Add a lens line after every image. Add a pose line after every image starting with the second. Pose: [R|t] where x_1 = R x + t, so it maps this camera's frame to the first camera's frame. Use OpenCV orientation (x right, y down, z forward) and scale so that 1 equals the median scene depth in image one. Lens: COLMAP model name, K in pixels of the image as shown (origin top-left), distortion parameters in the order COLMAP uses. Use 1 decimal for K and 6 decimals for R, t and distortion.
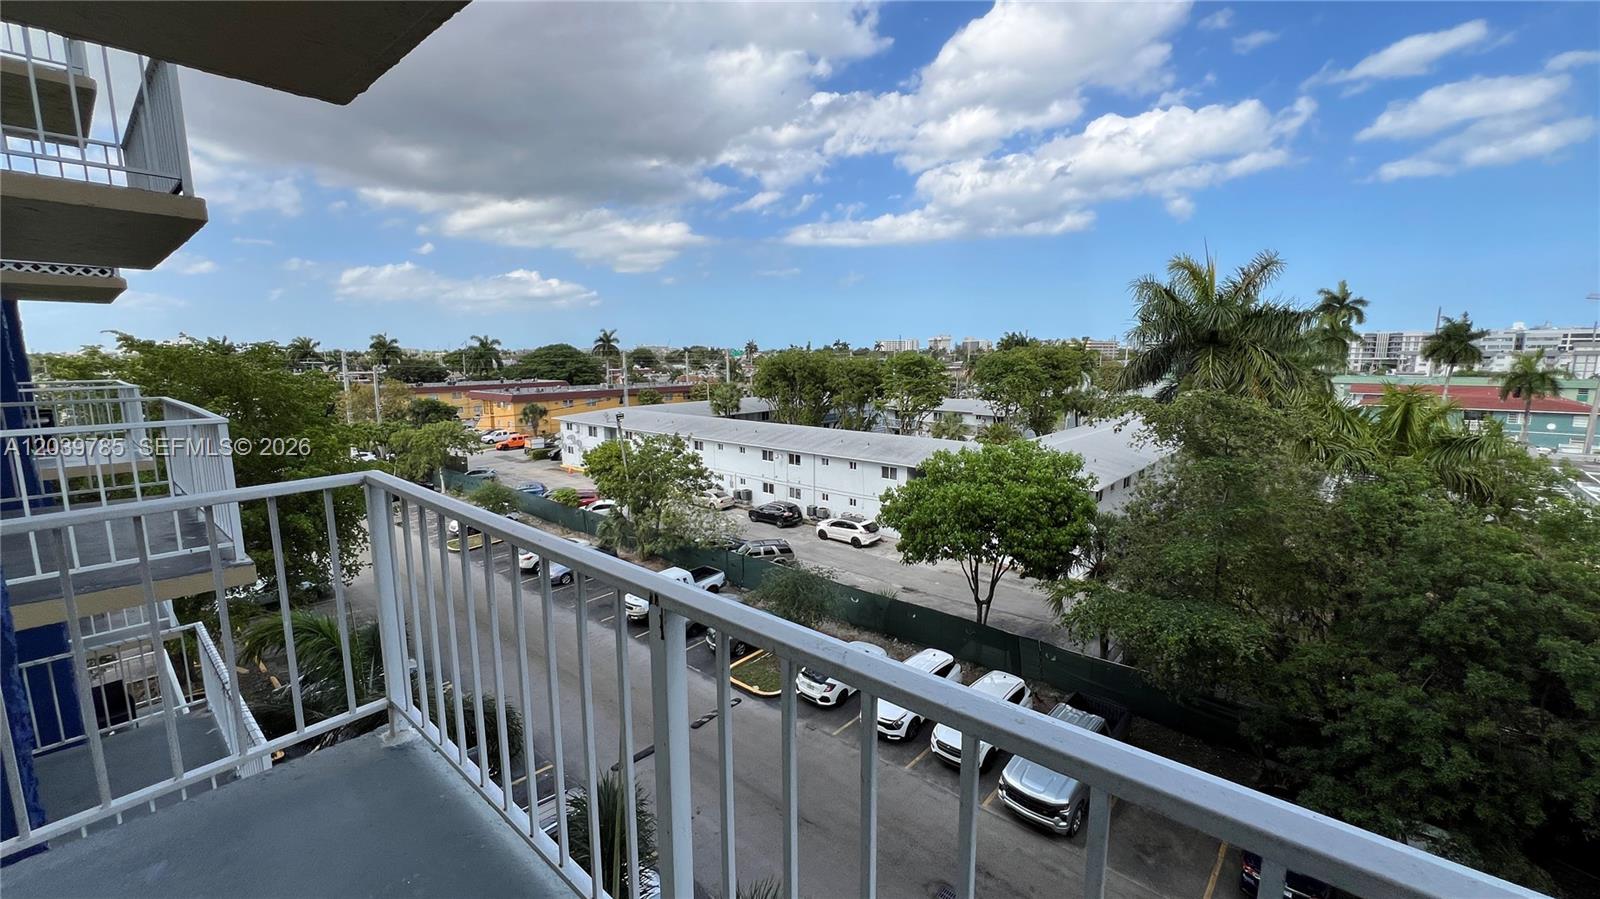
lens RADIAL K [[636.3, 0, 800.0], [0, 636.3, 450.6], [0, 0, 1]] dist [0.001461, 0.000130]
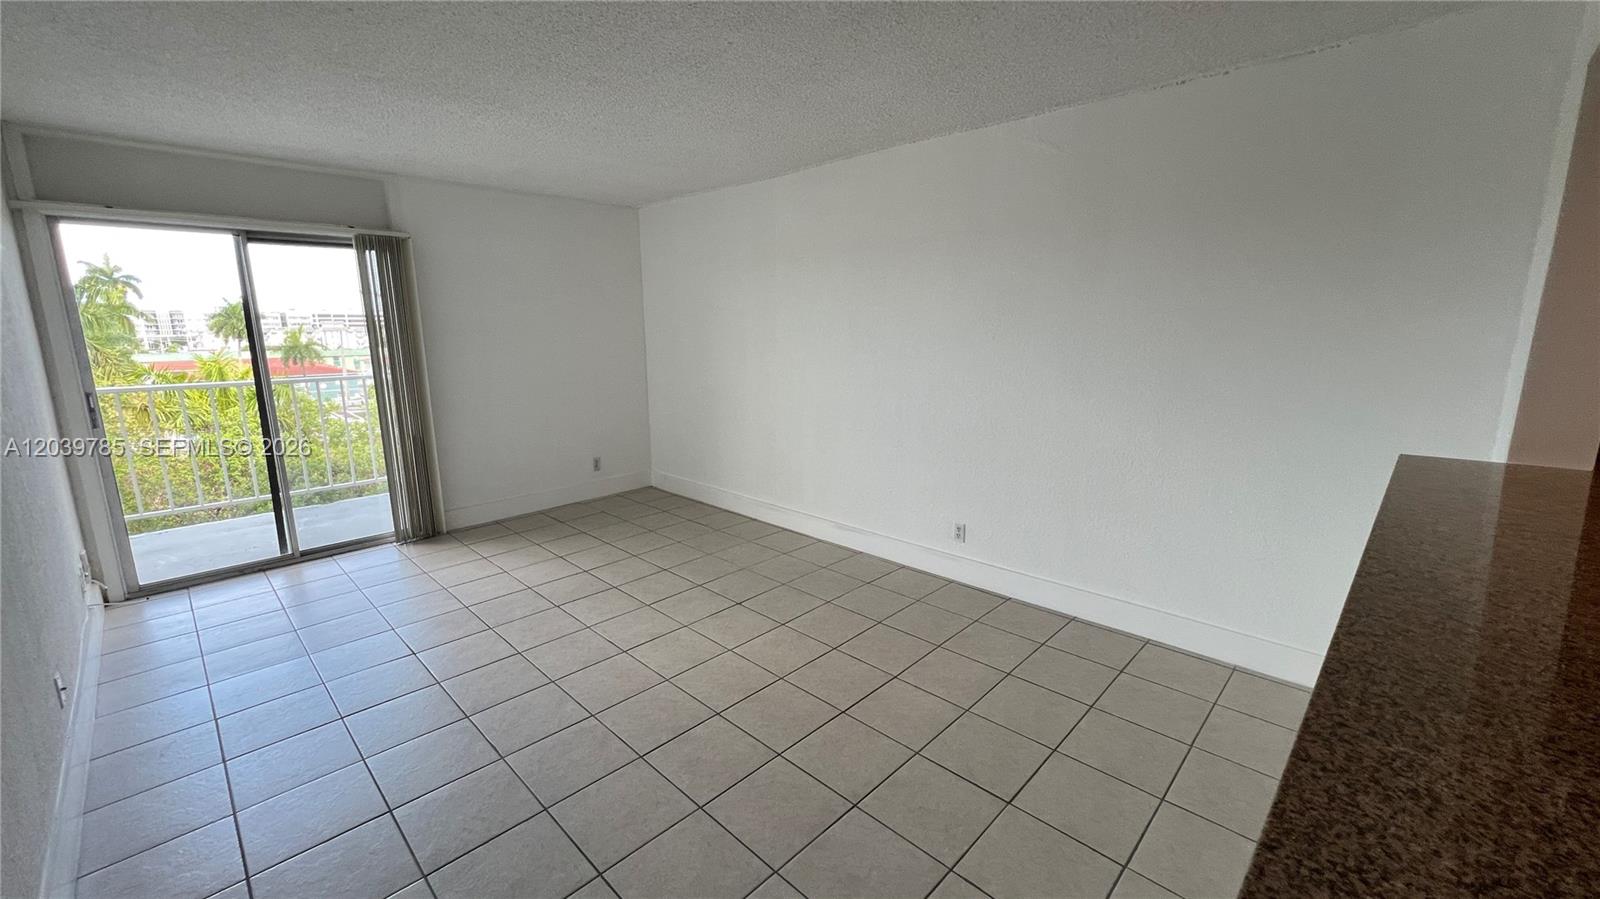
lens RADIAL K [[636.3, 0, 803.1], [0, 636.3, 446.6], [0, 0, 1]] dist [0.001461, 0.000130]
pose [[0.058155, -0.186715, 0.980691, -0.044802], [0.159037, 0.971541, 0.175541, 0.007332], [-0.985558, 0.145758, 0.086195, -0.041264]]
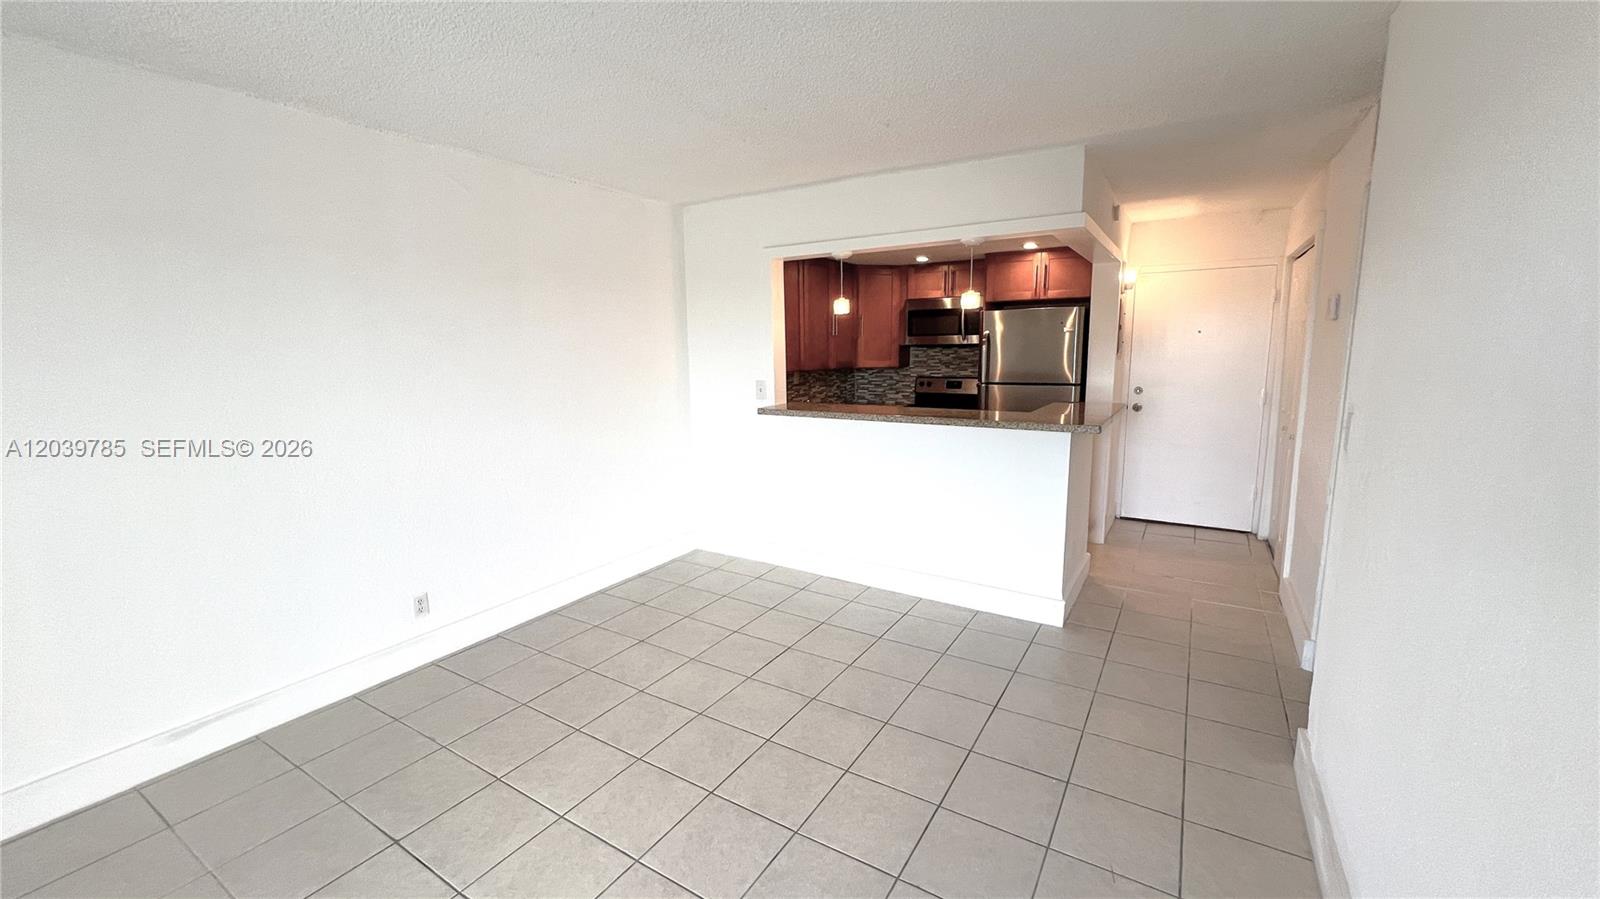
lens RADIAL K [[636.3, 0, 799.4], [0, 636.3, 447.4], [0, 0, 1]] dist [0.001461, 0.000130]
pose [[-0.987586, 0.050348, -0.148792, 0.761186], [0.002778, 0.952689, 0.303933, -0.126852], [0.157055, 0.299746, -0.941003, 0.846876]]
